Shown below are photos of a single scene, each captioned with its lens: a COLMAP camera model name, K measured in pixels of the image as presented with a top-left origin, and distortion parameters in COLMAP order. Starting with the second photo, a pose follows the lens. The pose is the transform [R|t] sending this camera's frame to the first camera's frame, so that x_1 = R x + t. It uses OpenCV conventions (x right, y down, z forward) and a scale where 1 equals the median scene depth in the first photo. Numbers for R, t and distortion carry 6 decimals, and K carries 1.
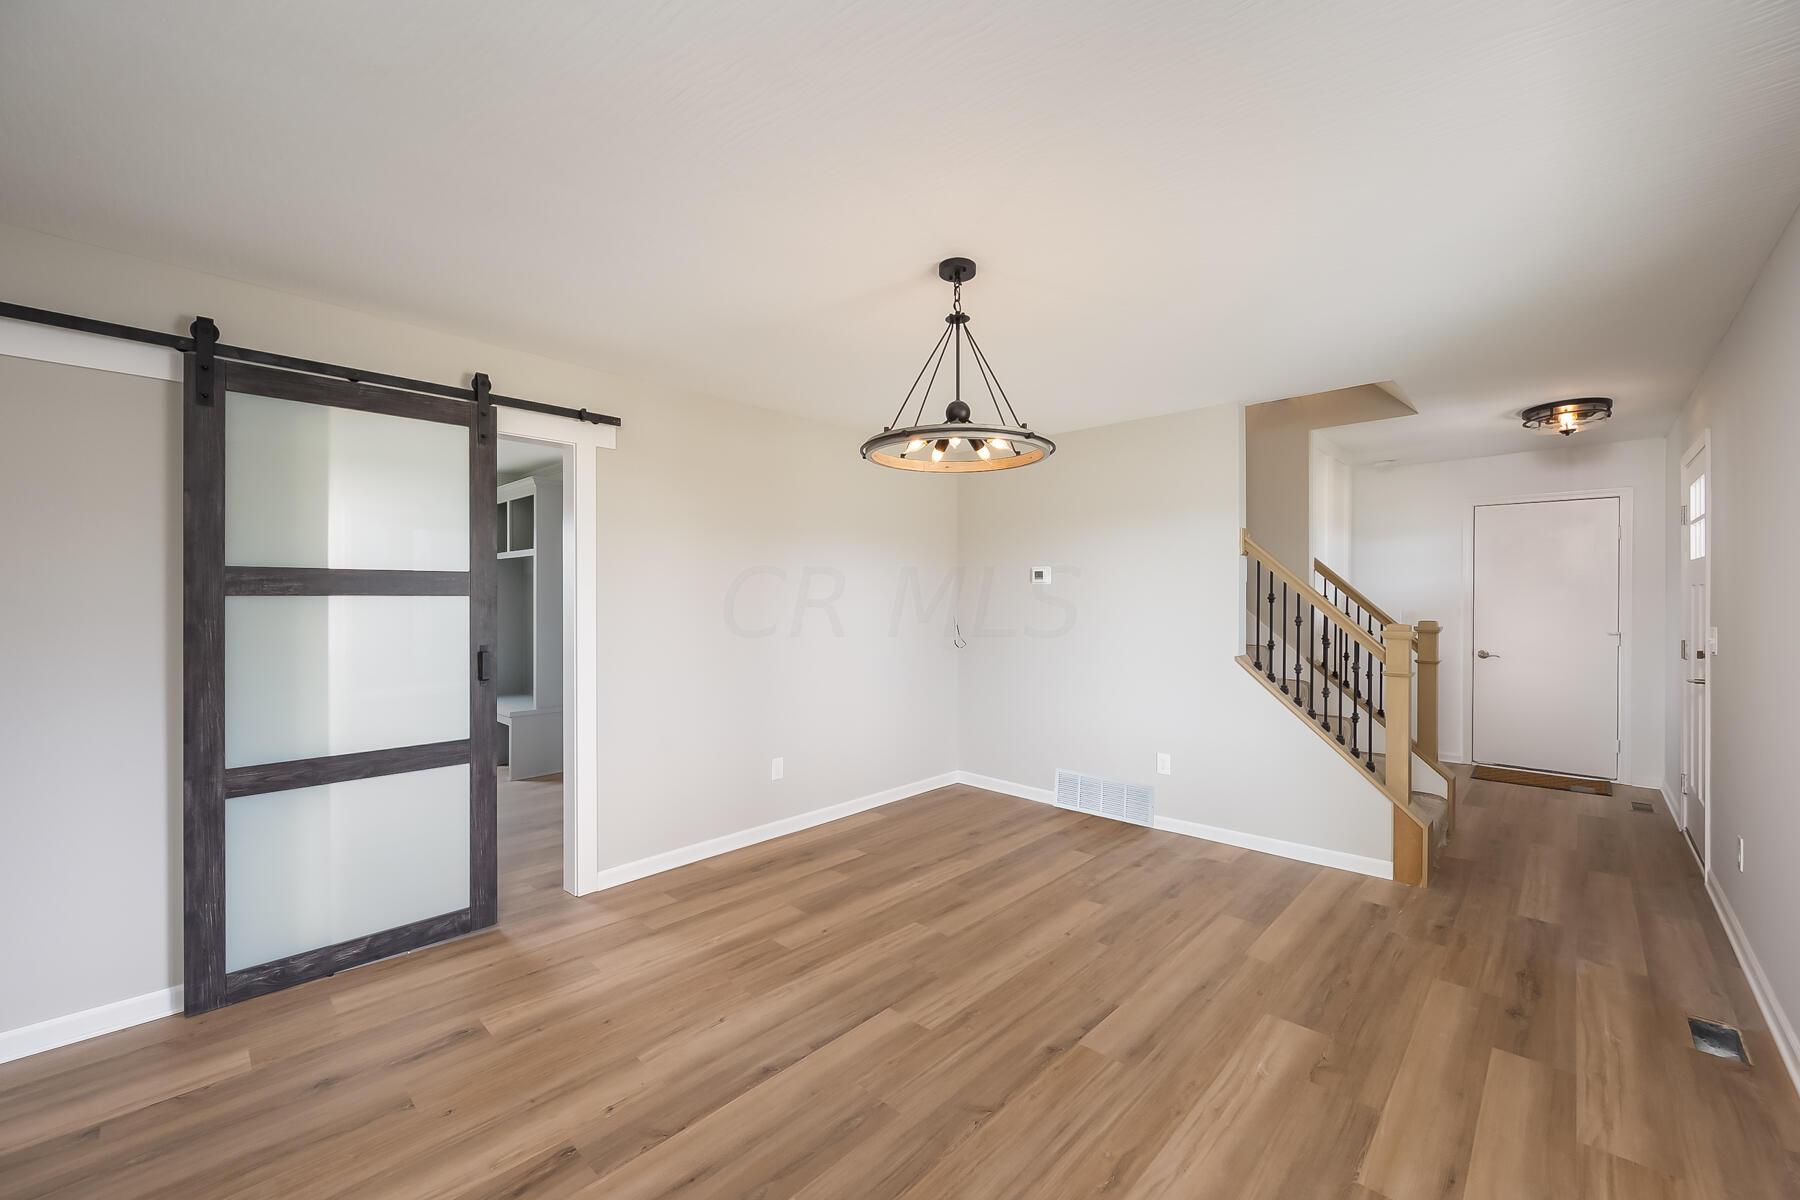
lens RADIAL K [[710.6, 0, 907.9], [0, 710.6, 600.5], [0, 0, 1]] dist [0.002203, -0.000489]
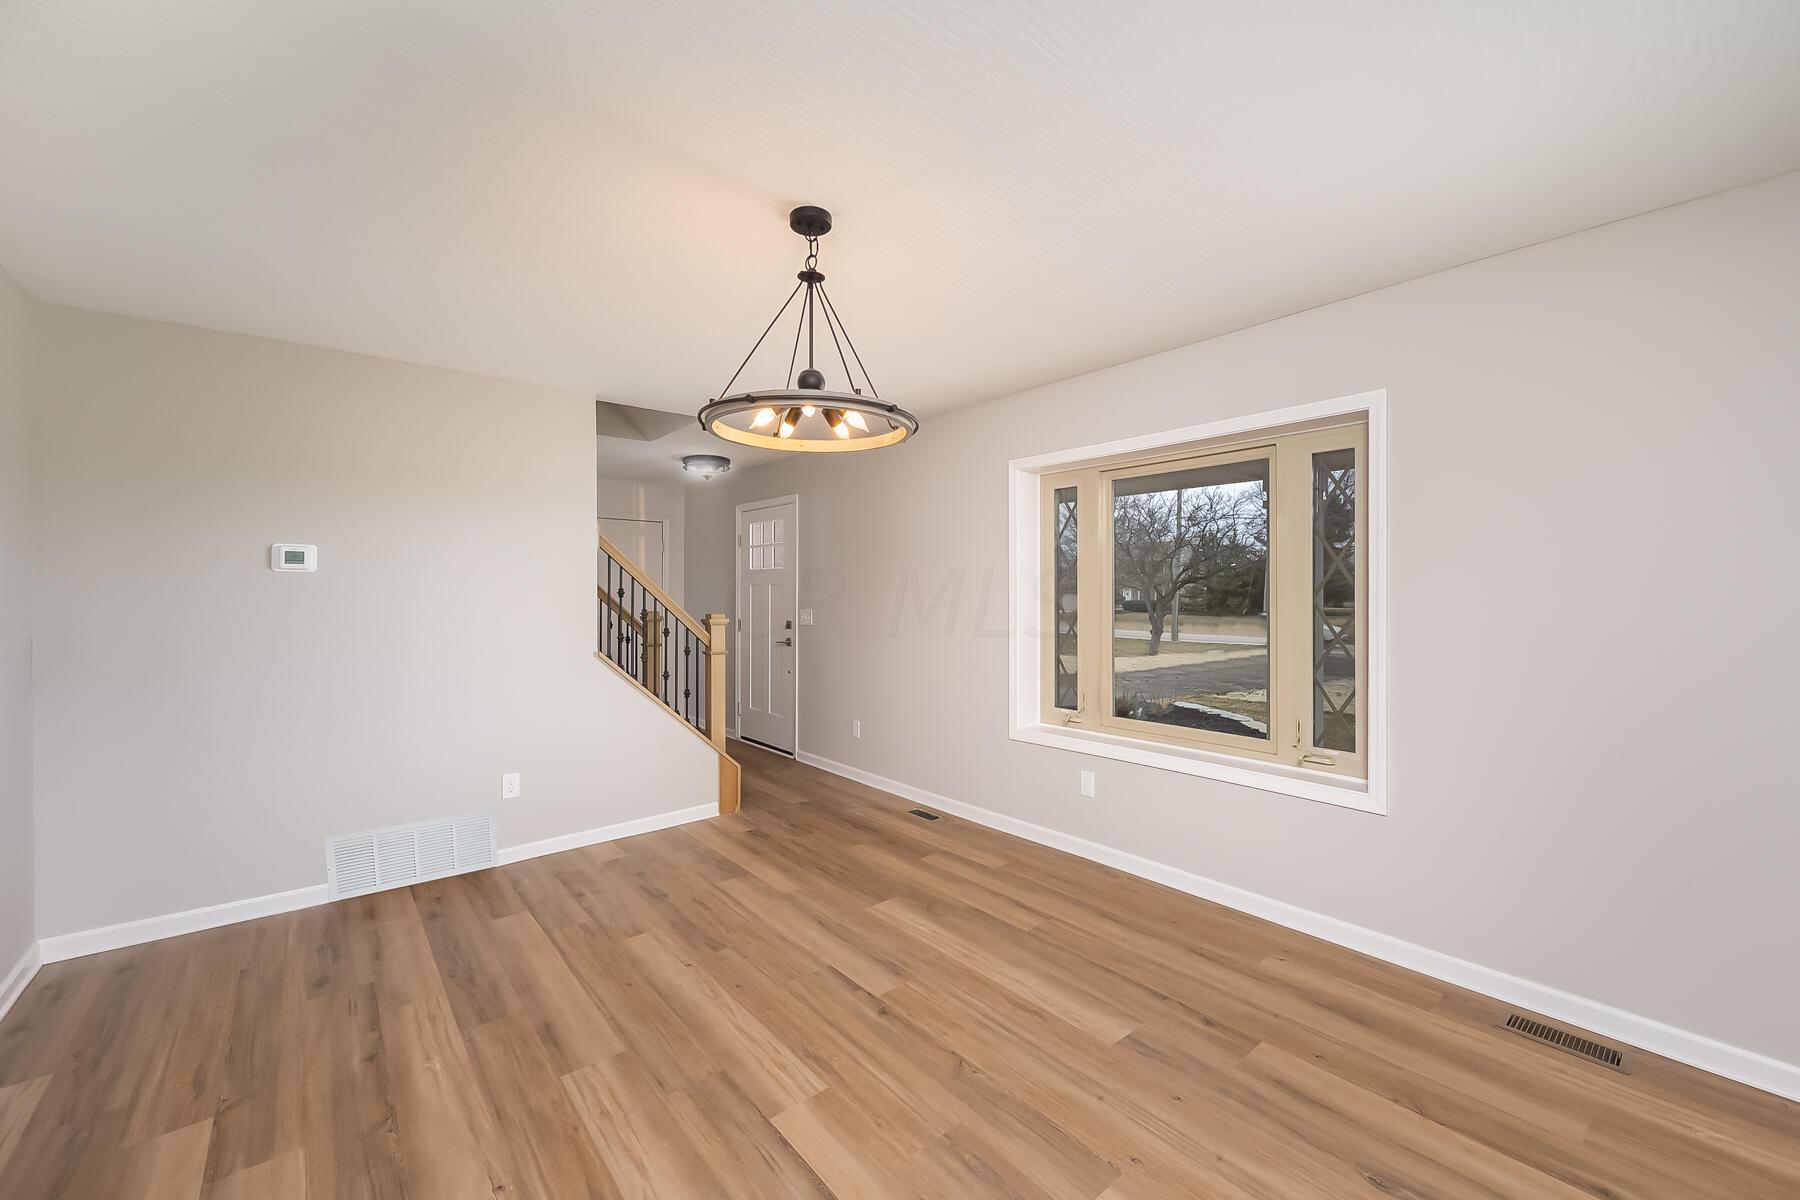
lens RADIAL K [[710.6, 0, 895.9], [0, 710.6, 618.3], [0, 0, 1]] dist [0.002203, -0.000489]
pose [[0.126340, -0.034020, 0.991403, -0.657624], [0.006404, 0.999419, 0.033479, 0.001509], [-0.991966, 0.002119, 0.126485, 0.661764]]
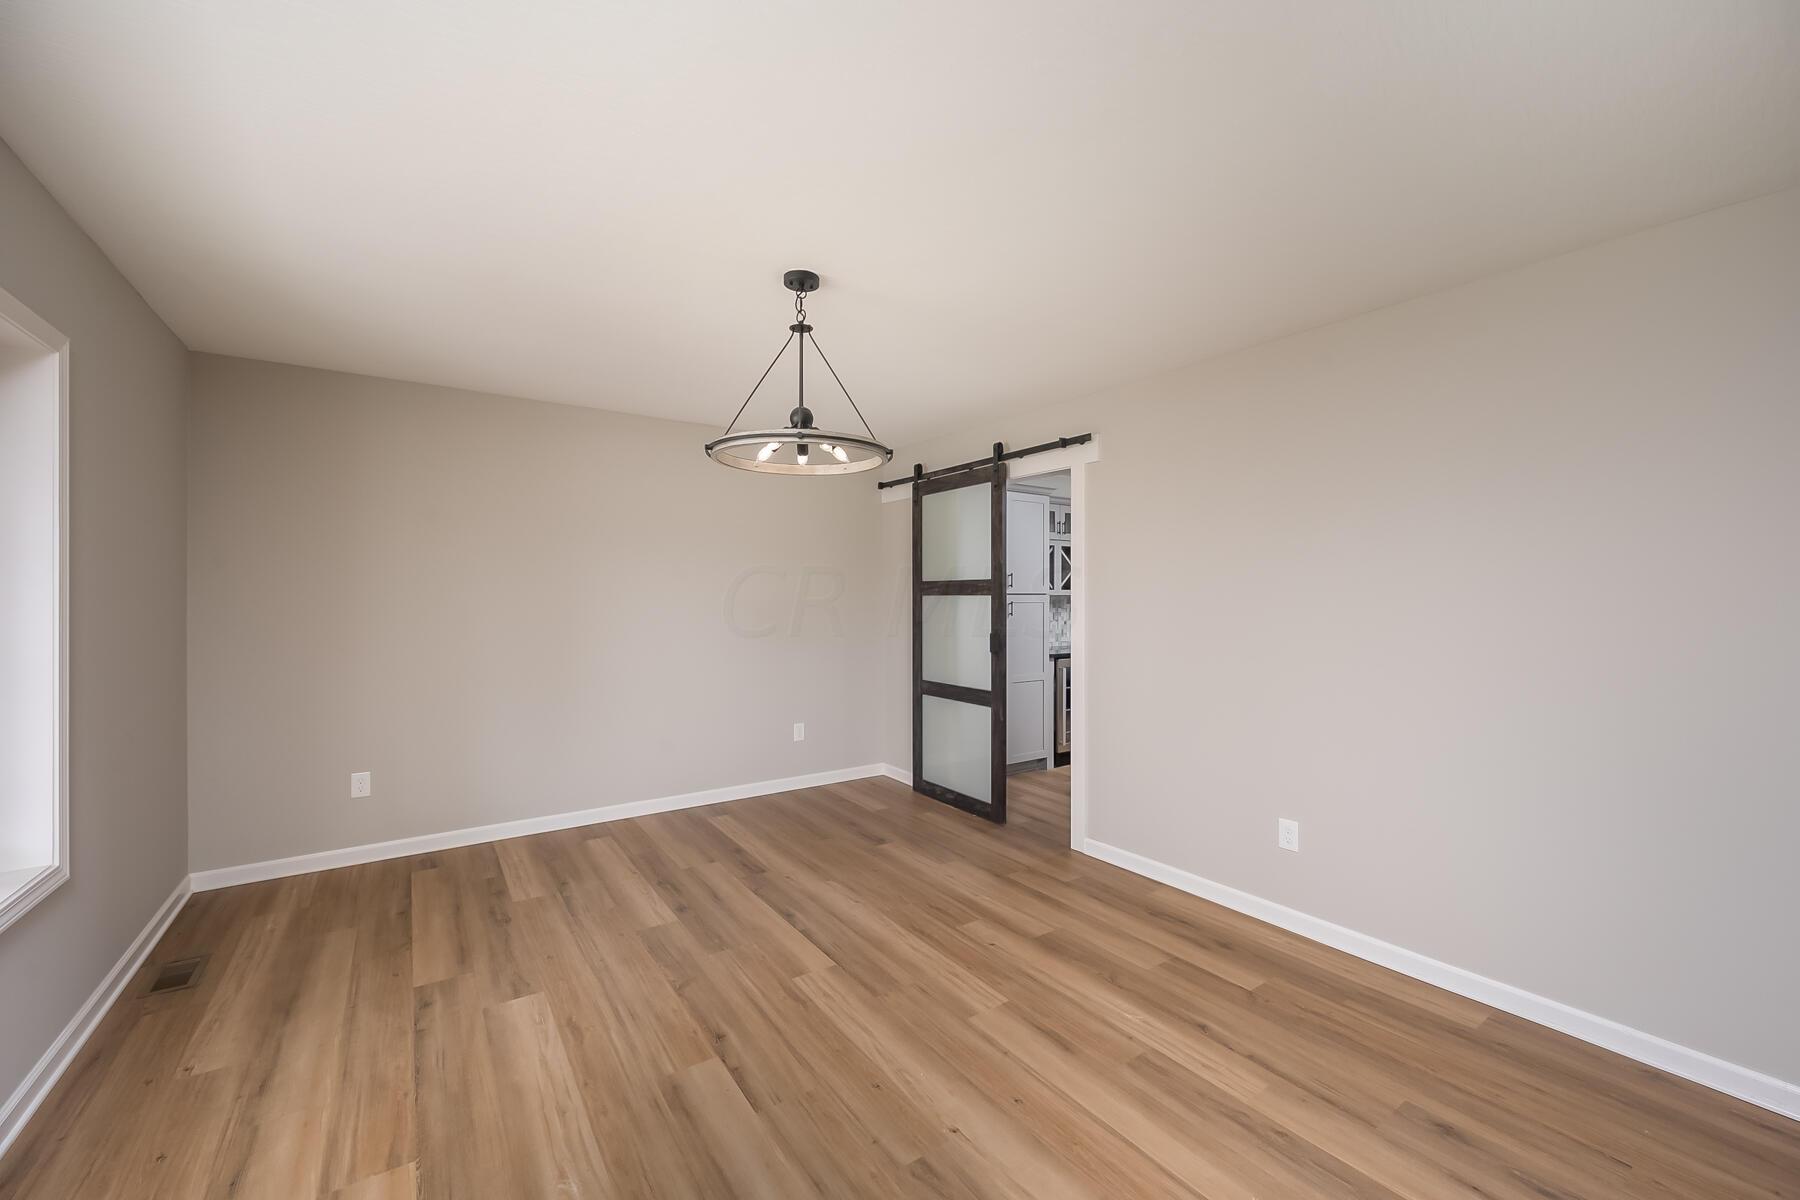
lens RADIAL K [[710.6, 0, 892.2], [0, 710.6, 589.6], [0, 0, 1]] dist [0.002203, -0.000489]
pose [[-0.214757, -0.010236, -0.976614, 0.905248], [-0.003637, 0.999947, -0.009681, -0.001827], [0.976661, 0.001473, -0.214782, 1.145303]]
